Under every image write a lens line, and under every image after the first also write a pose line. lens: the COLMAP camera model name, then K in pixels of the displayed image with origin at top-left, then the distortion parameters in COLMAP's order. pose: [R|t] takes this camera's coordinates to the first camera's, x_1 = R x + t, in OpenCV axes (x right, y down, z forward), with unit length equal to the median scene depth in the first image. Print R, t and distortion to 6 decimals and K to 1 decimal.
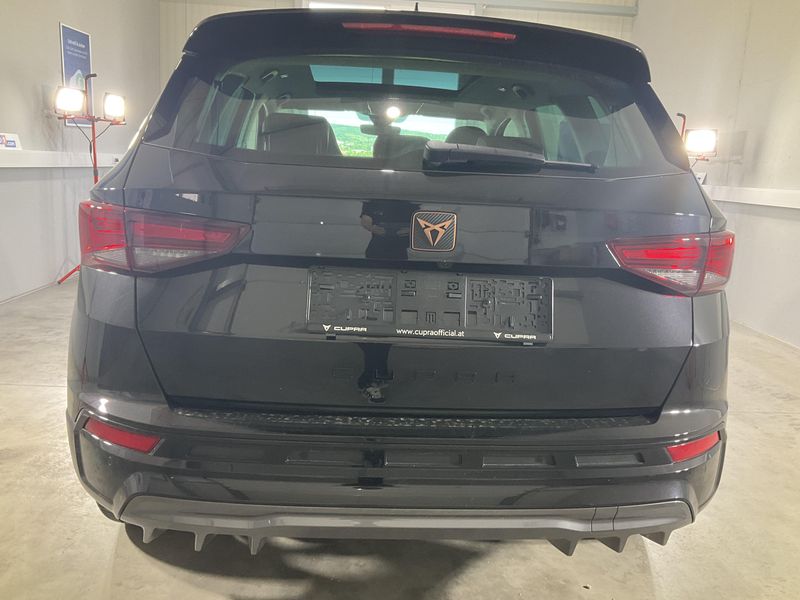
lens RADIAL K [[671.7, 0, 399.2], [0, 671.7, 301.0], [0, 0, 1]] dist [0.009509, -0.046648]
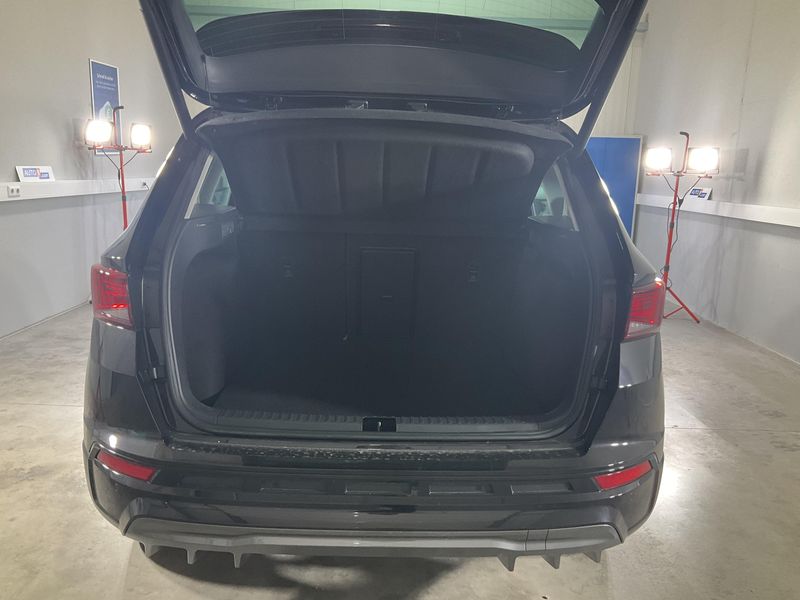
lens RADIAL K [[671.7, 0, 400.3], [0, 671.7, 300.0], [0, 0, 1]] dist [0.009509, -0.046648]
pose [[0.998952, -0.007384, -0.045164, 0.091456], [0.007160, 0.999961, -0.005133, -0.060494], [0.045200, 0.004804, 0.998966, -0.120037]]
